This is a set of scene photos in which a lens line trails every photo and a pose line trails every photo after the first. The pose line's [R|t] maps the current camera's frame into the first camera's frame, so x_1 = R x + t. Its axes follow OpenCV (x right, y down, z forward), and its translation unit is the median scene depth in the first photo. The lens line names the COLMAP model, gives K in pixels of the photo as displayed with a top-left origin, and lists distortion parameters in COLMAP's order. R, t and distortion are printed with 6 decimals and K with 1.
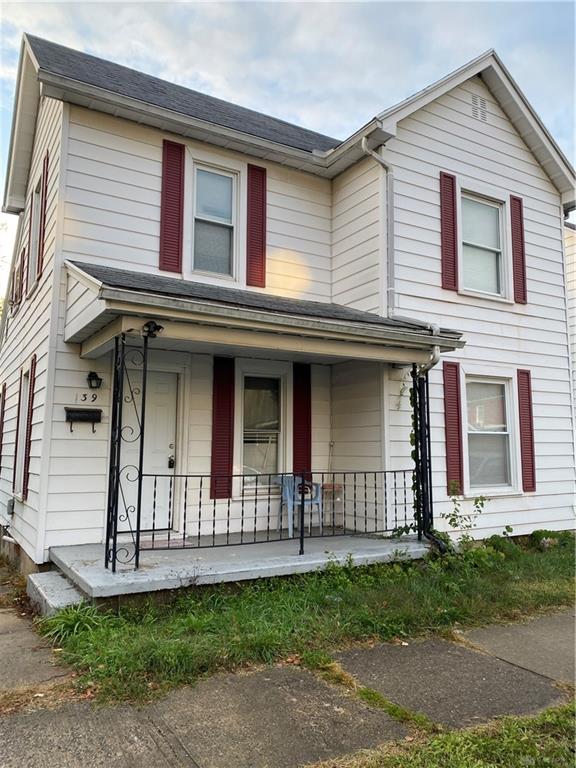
lens RADIAL K [[580.3, 0, 299.9], [0, 580.3, 387.5], [0, 0, 1]] dist [0.020189, 0.000217]
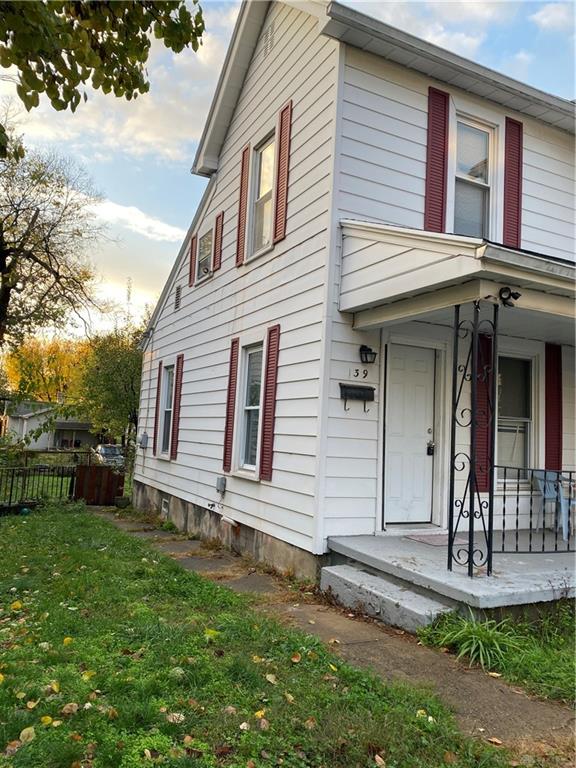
lens RADIAL K [[580.9, 0, 285.9], [0, 580.9, 384.1], [0, 0, 1]] dist [0.047542, -0.060777]
pose [[0.995760, 0.043181, -0.081222, -0.363857], [-0.041243, 0.998826, 0.025390, 0.014289], [0.082223, -0.021933, 0.996373, 0.081259]]
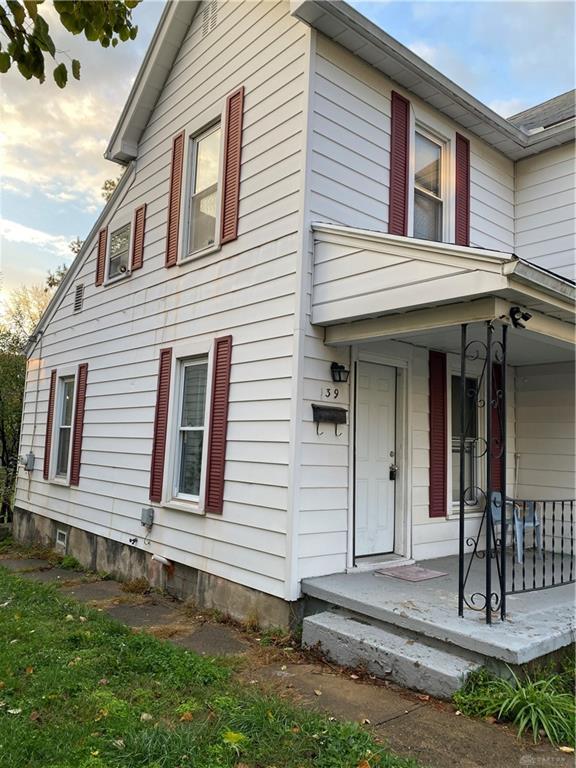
lens RADIAL K [[580.9, 0, 285.9], [0, 580.9, 384.1], [0, 0, 1]] dist [0.047542, -0.060777]
pose [[0.986947, 0.056126, 0.150952, -0.495554], [-0.057059, 0.998369, 0.001853, 0.005933], [-0.150601, -0.010442, 0.988539, 0.181737]]
